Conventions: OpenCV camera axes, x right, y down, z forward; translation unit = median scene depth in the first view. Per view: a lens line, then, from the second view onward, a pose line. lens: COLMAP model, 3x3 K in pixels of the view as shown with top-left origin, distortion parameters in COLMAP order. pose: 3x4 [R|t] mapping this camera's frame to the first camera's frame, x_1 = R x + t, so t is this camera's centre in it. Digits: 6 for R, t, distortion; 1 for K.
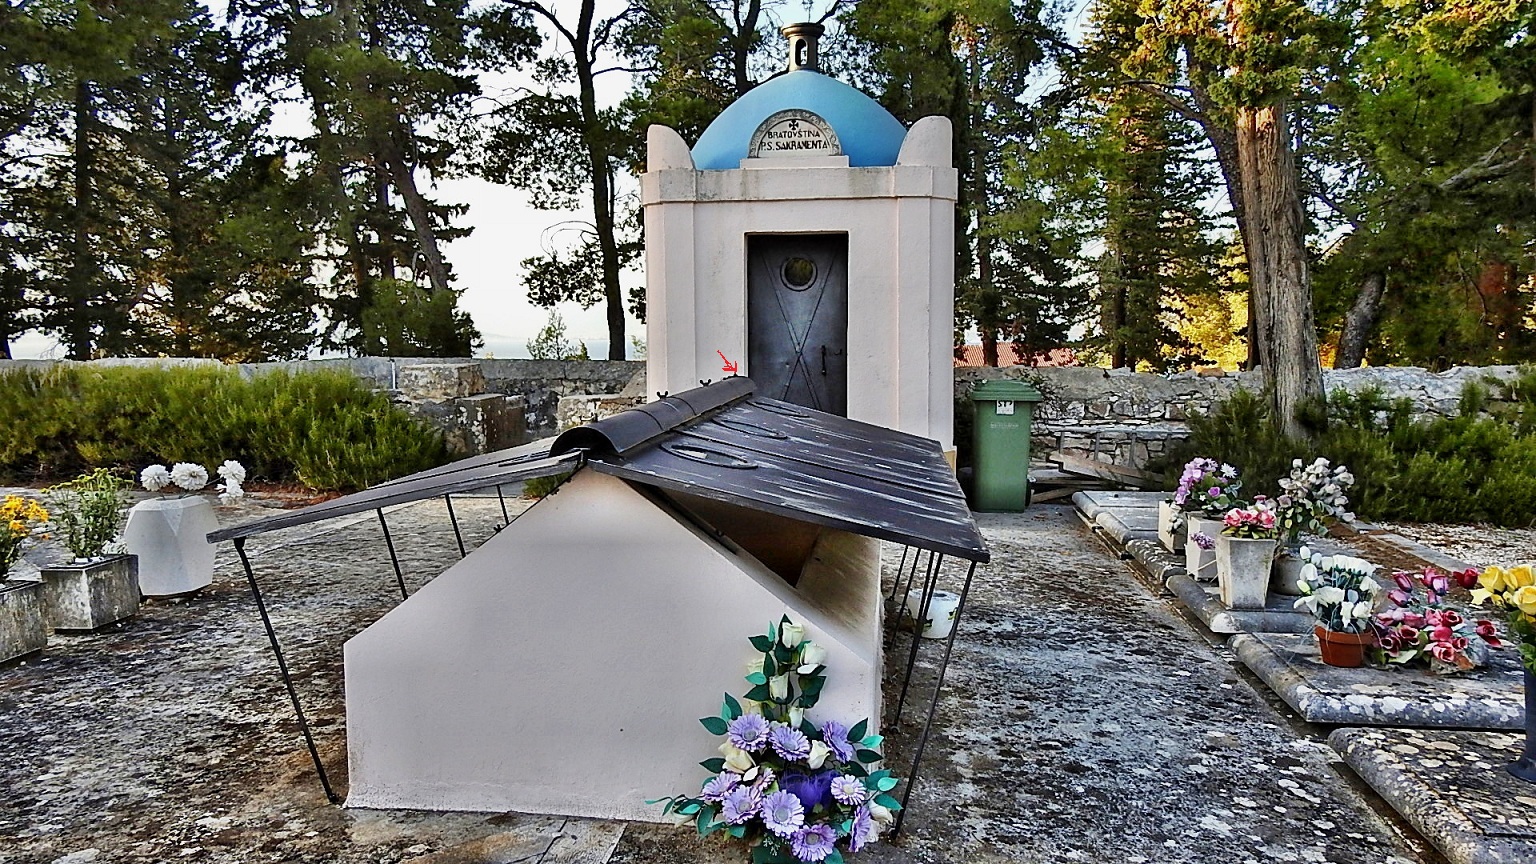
lens RADIAL K [[1097.6, 0, 768.3], [0, 1097.6, 436.5], [0, 0, 1]] dist [0.000481, -0.002488]
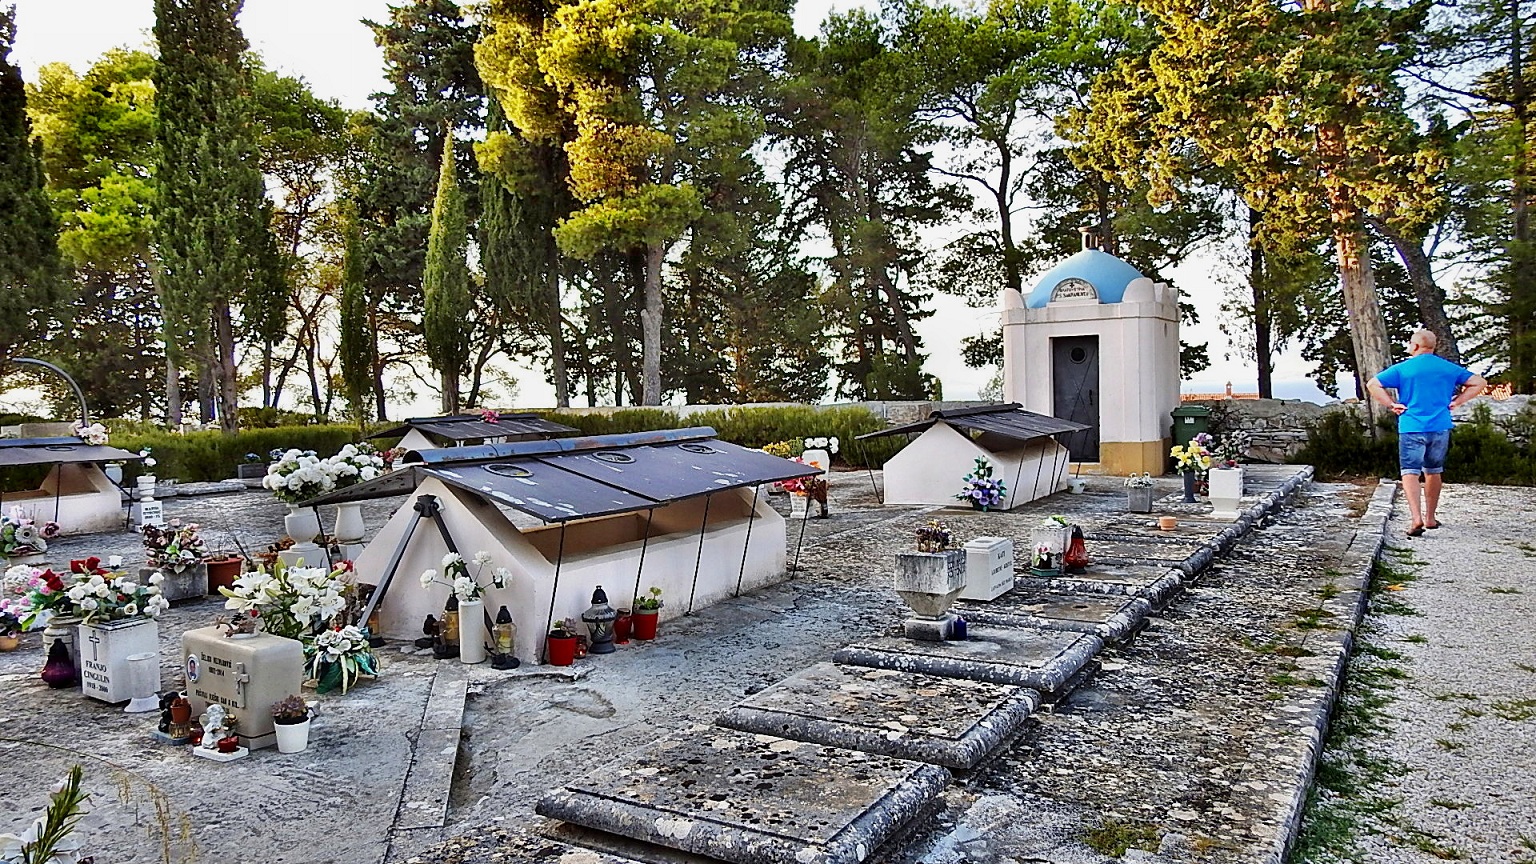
lens RADIAL K [[1097.6, 0, 768.3], [0, 1097.6, 436.5], [0, 0, 1]] dist [0.000481, -0.002488]
pose [[0.911598, -0.003456, -0.411069, 0.160591], [-0.013920, 0.999132, -0.039268, 0.043155], [0.410848, 0.041519, 0.910758, -0.514777]]
